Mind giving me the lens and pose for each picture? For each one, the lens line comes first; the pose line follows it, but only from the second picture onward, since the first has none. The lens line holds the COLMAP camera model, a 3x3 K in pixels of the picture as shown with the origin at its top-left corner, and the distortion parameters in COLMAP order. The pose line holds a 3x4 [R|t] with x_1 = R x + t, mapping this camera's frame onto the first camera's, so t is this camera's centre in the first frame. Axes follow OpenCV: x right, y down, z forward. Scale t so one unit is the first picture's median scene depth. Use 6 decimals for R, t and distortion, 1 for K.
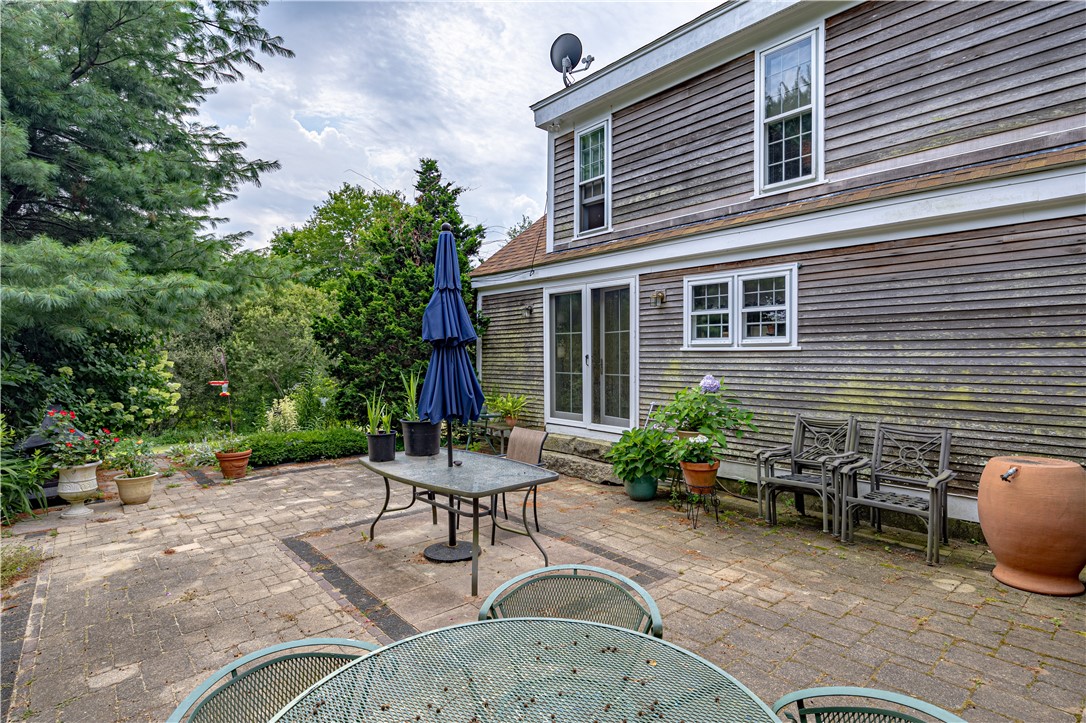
lens RADIAL K [[570.6, 0, 542.2], [0, 570.6, 357.5], [0, 0, 1]] dist [-0.010148, -0.001409]
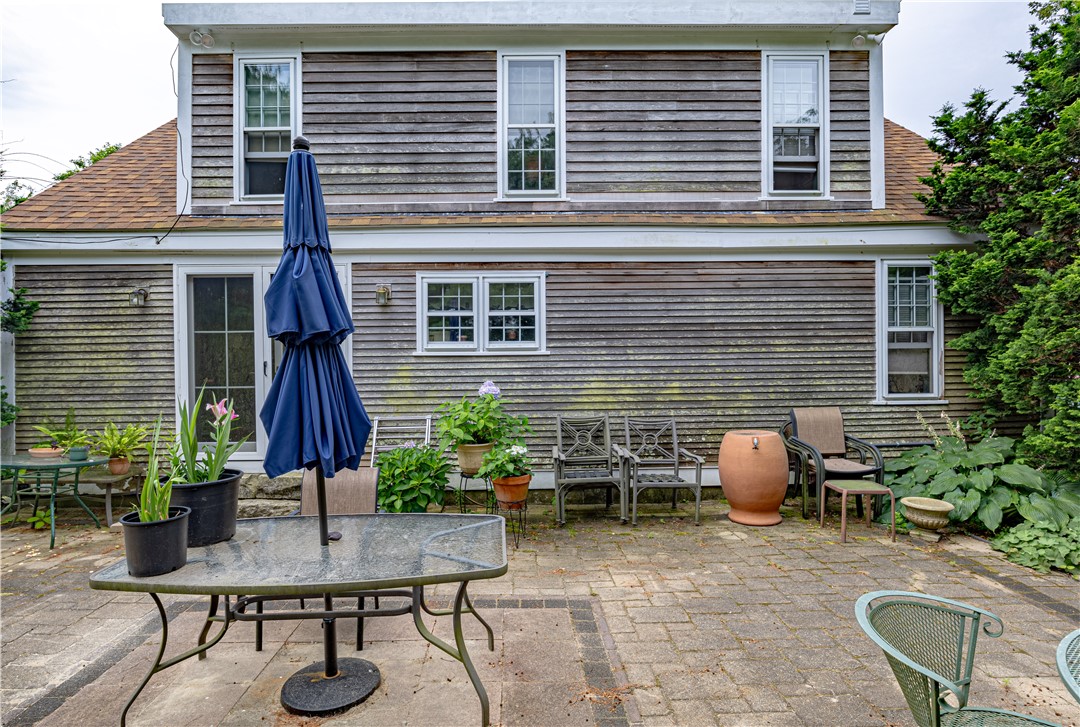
lens RADIAL K [[569.7, 0, 539.9], [0, 569.7, 364.0], [0, 0, 1]] dist [-0.013570, 0.000875]
pose [[0.630240, -0.008963, 0.776348, -0.378445], [0.012464, 0.999921, 0.001425, 0.002712], [-0.776300, 0.008778, 0.630303, 0.354327]]
